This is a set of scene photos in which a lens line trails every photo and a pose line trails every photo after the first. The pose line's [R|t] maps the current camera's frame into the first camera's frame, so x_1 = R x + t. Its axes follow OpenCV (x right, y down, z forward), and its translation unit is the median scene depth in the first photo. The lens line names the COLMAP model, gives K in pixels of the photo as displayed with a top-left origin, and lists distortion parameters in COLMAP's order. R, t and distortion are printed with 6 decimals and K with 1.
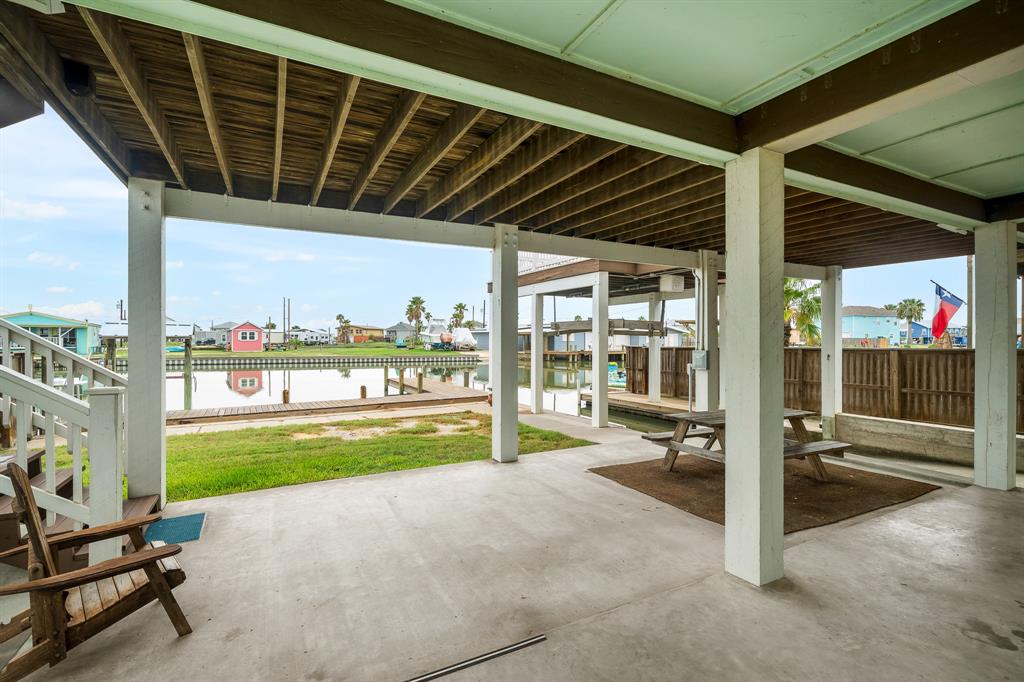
lens RADIAL K [[466.9, 0, 509.8], [0, 466.9, 337.0], [0, 0, 1]] dist [-0.001248, 0.001754]
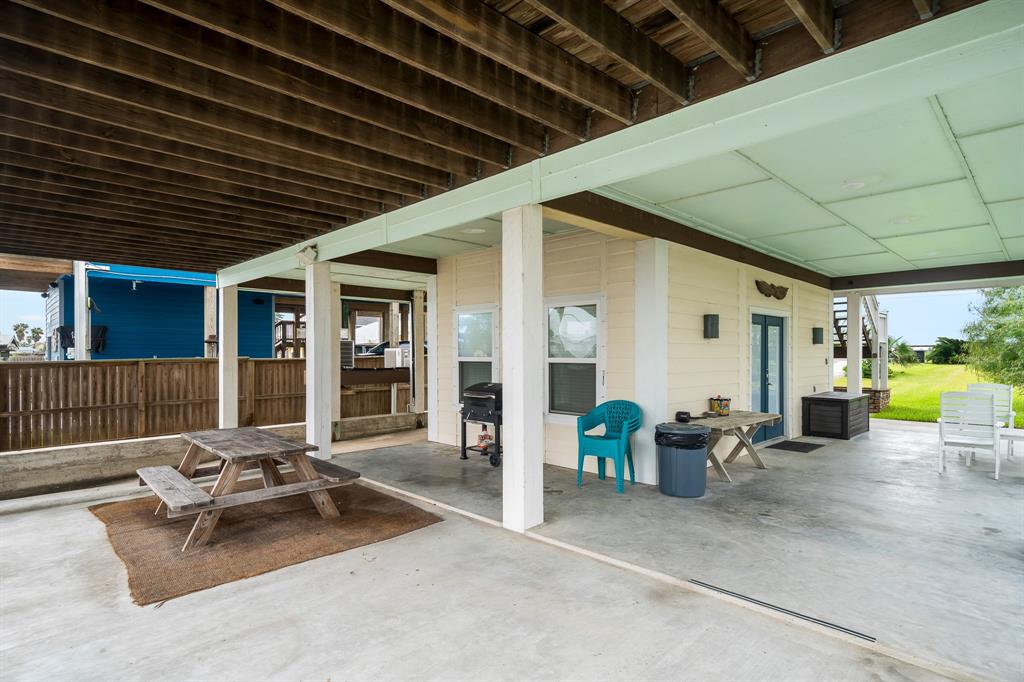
lens RADIAL K [[548.9, 0, 494.9], [0, 548.9, 355.1], [0, 0, 1]] dist [-0.001104, 0.000180]
pose [[-0.283353, -0.003743, 0.959008, -0.340865], [0.000479, 0.999992, 0.004044, 0.011234], [-0.959016, 0.001606, -0.283349, 0.555644]]
